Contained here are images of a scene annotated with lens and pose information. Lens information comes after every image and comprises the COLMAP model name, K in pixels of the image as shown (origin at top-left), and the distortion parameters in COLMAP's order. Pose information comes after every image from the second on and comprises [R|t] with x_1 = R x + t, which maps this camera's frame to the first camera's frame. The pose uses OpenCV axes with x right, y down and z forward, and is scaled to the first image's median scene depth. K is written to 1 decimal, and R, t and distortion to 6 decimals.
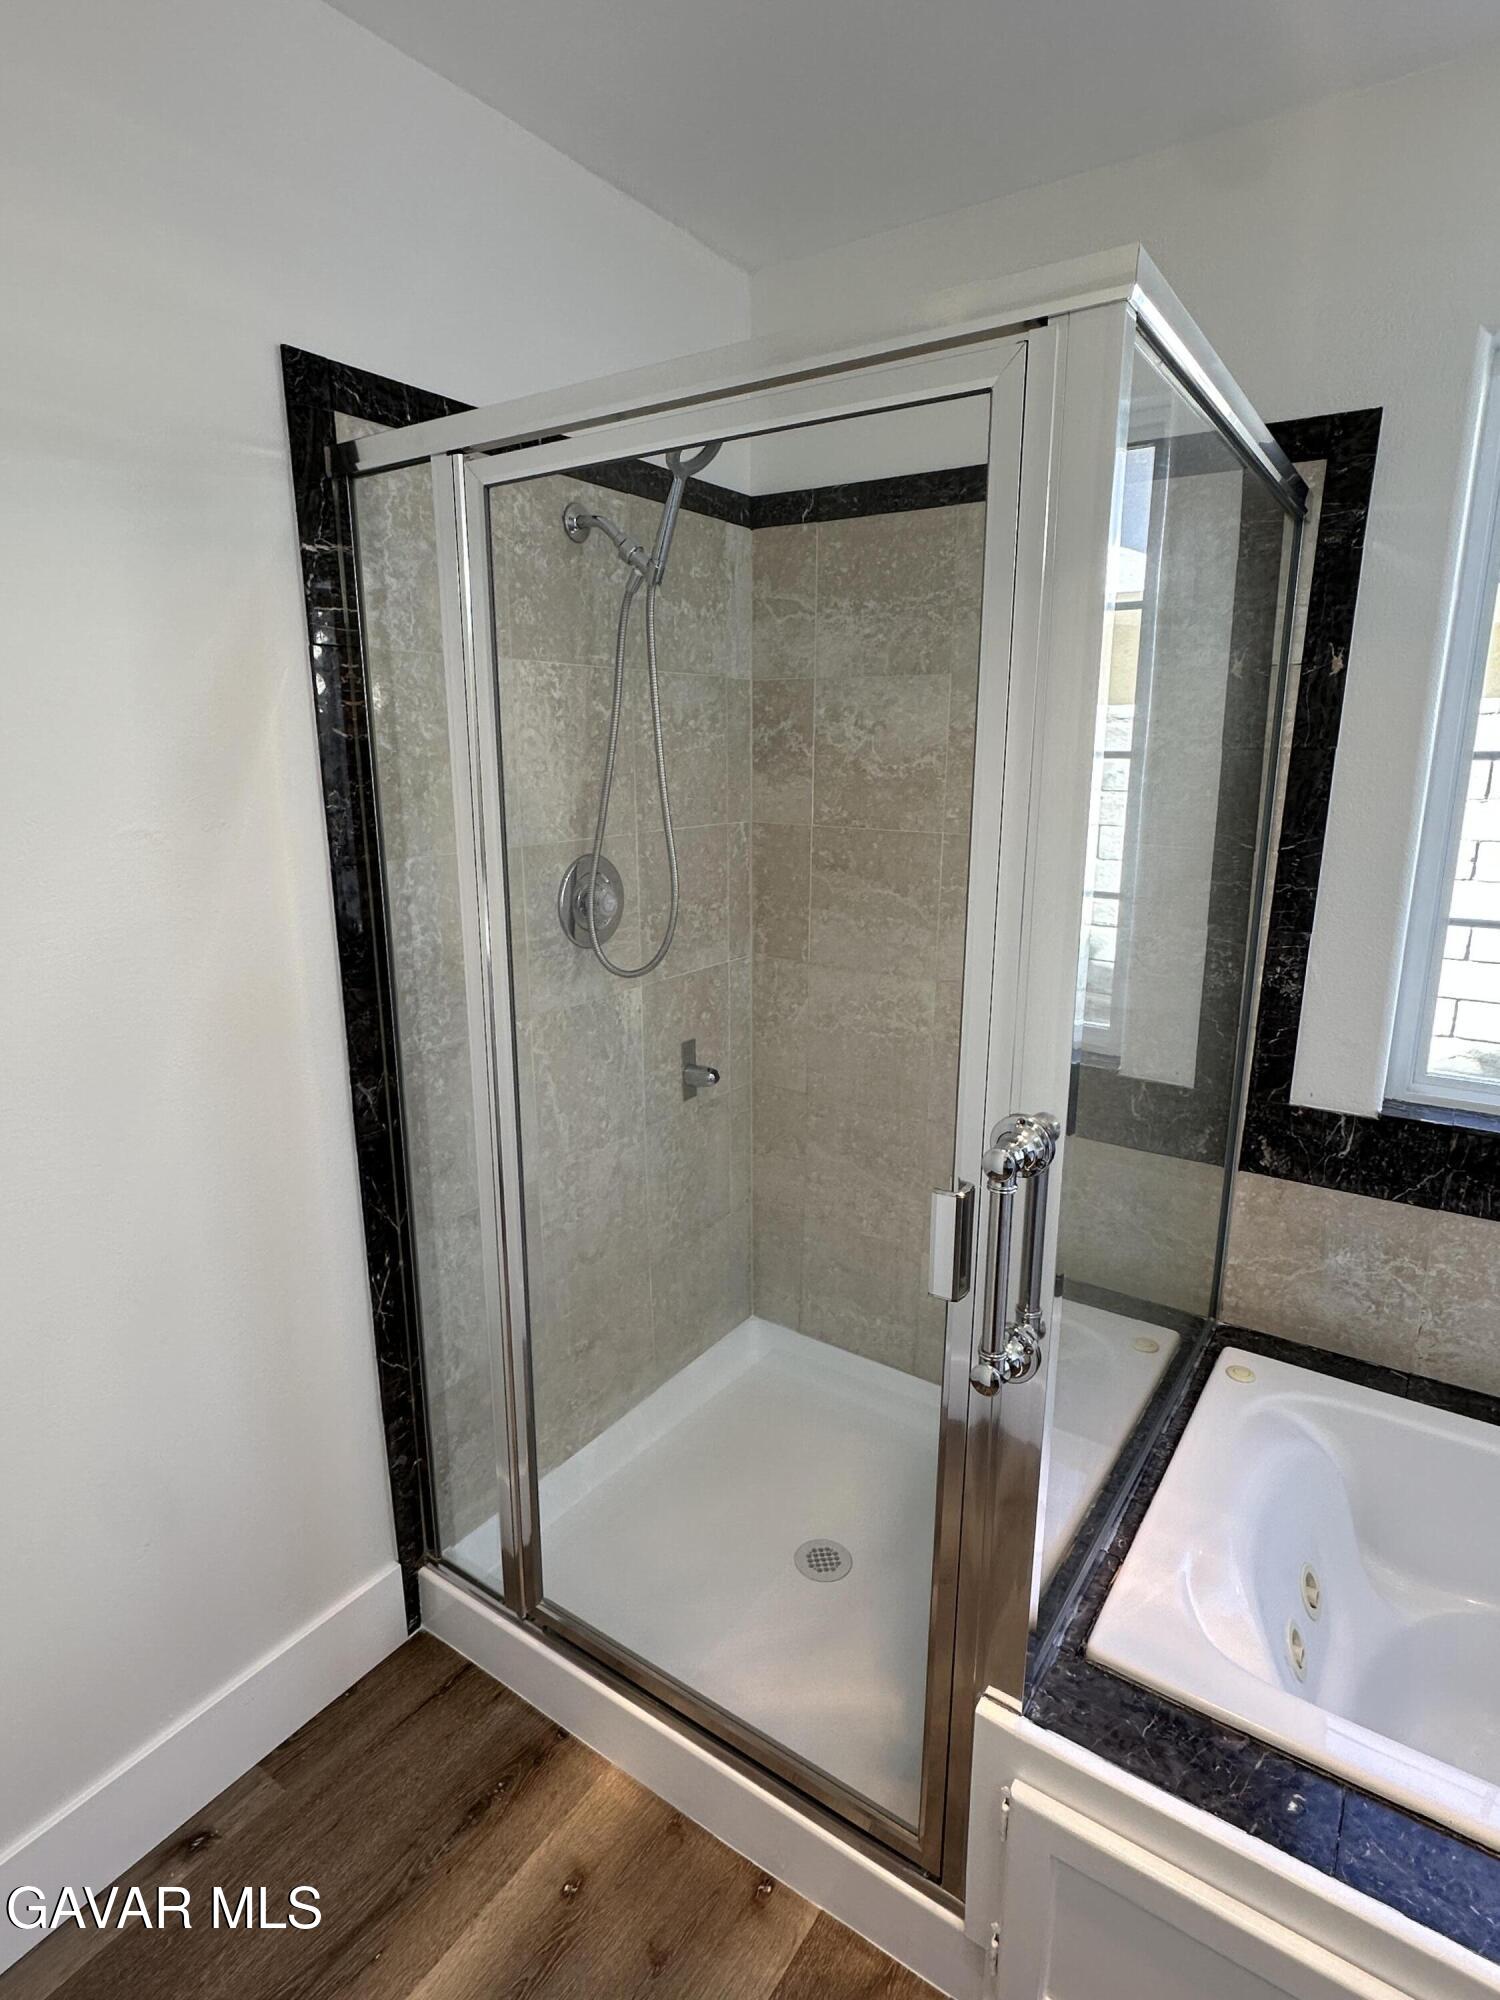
lens RADIAL K [[1051.2, 0, 749.0], [0, 1051.2, 1000.8], [0, 0, 1]] dist [-0.005906, 0.001506]
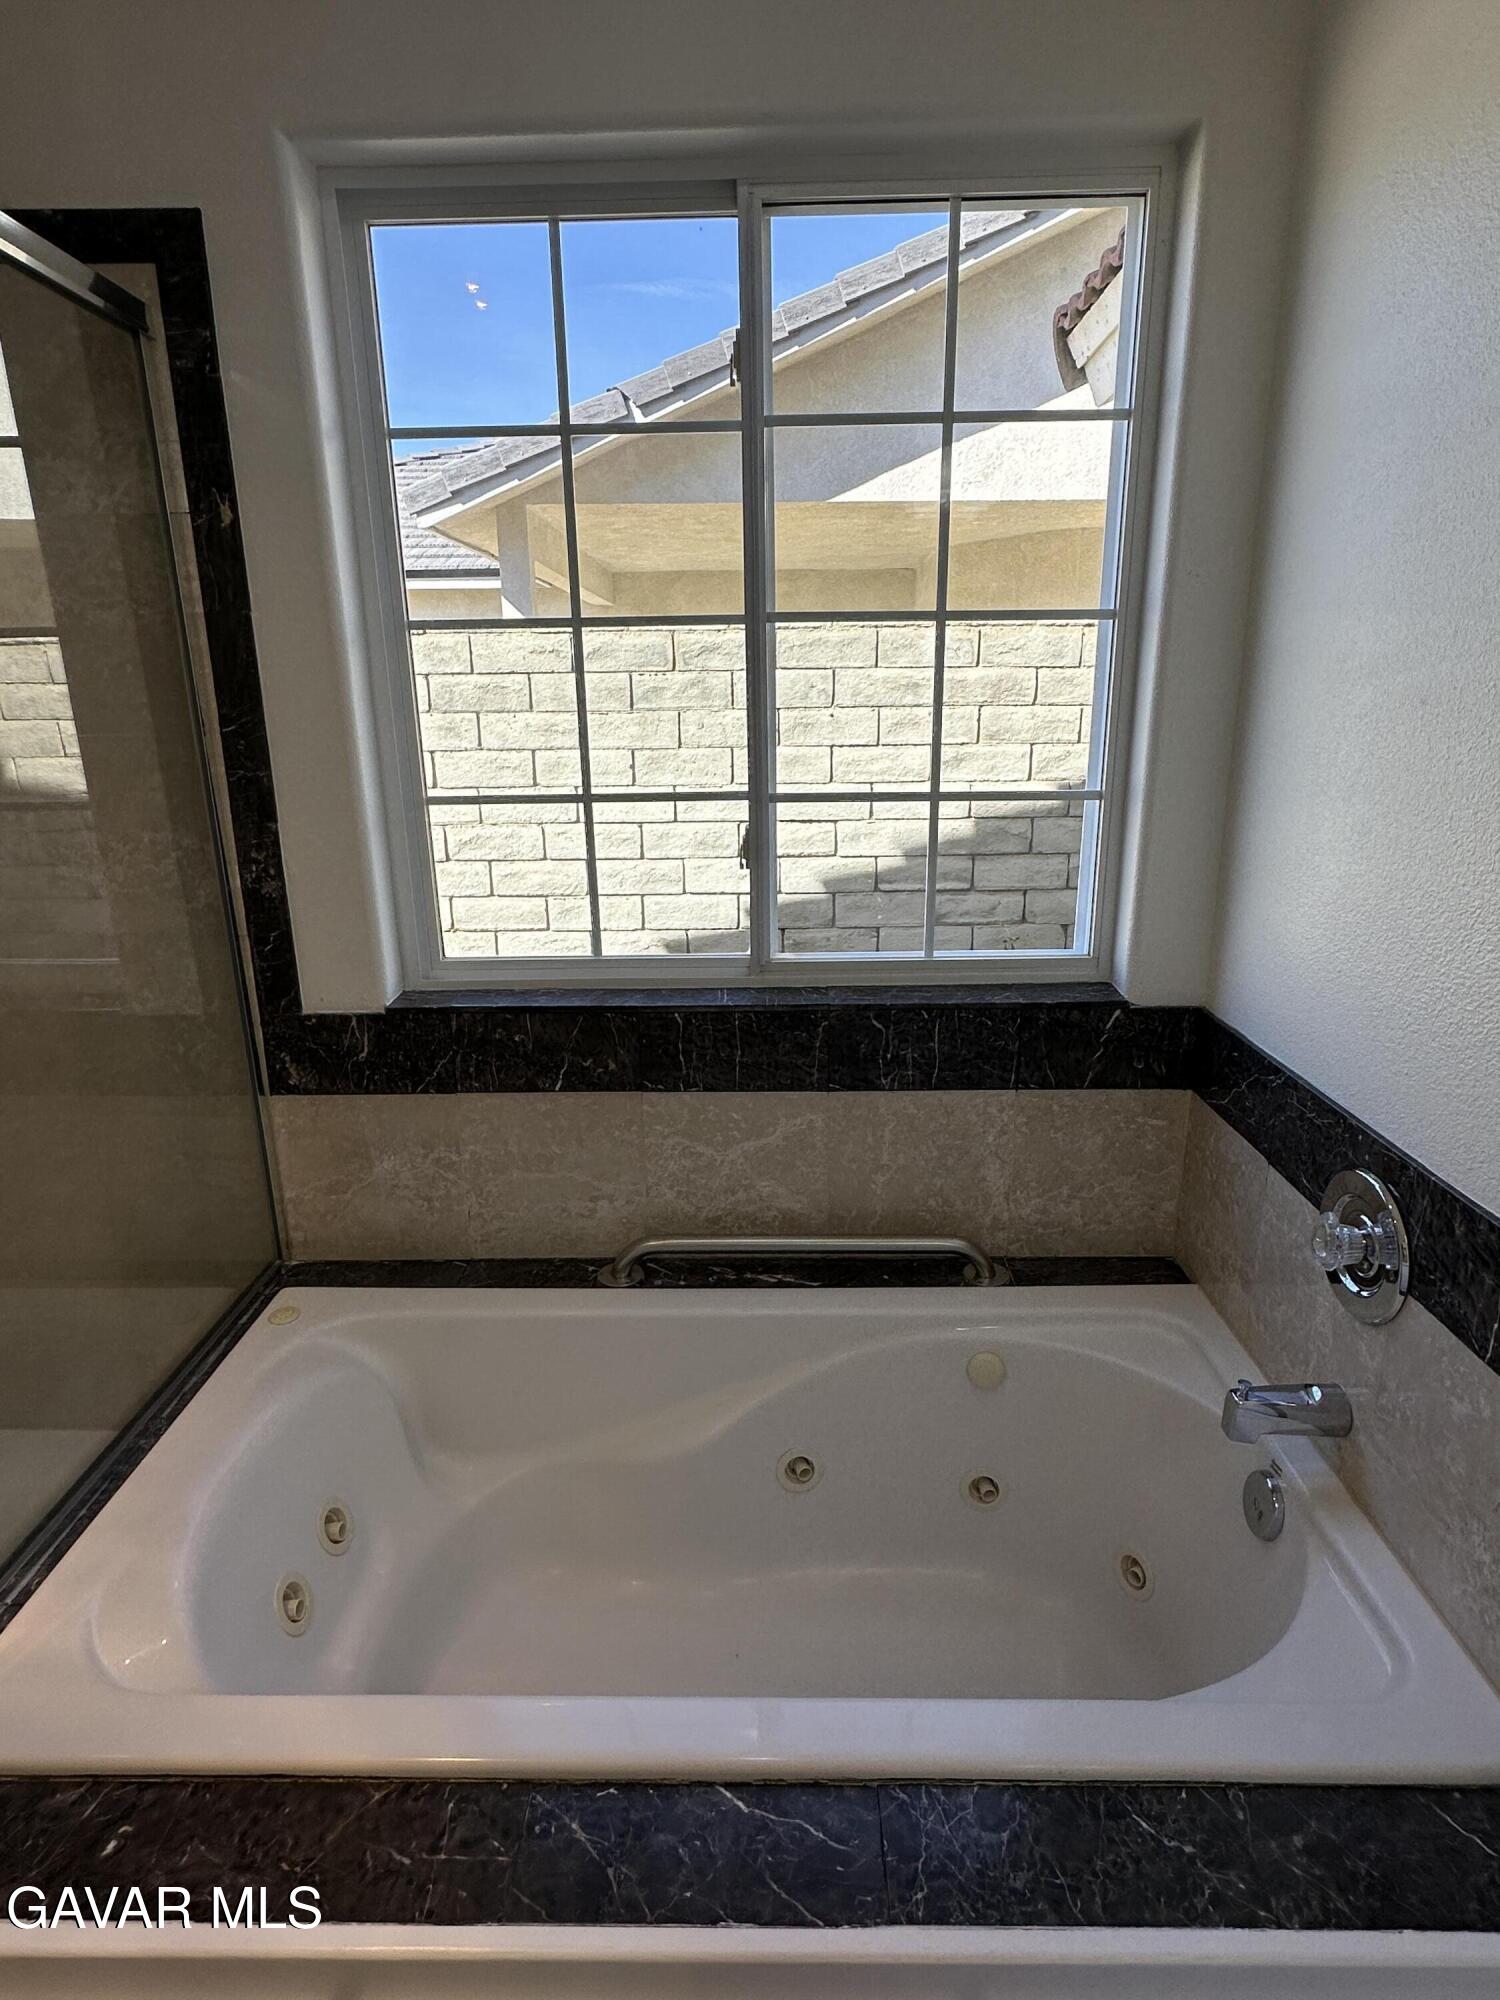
lens RADIAL K [[1051.2, 0, 751.7], [0, 1051.2, 1003.4], [0, 0, 1]] dist [-0.005906, 0.001506]
pose [[0.827959, -0.166549, 0.535487, 0.360076], [0.140701, 0.986032, 0.089130, 0.064832], [-0.542852, 0.001547, 0.839827, 0.017458]]
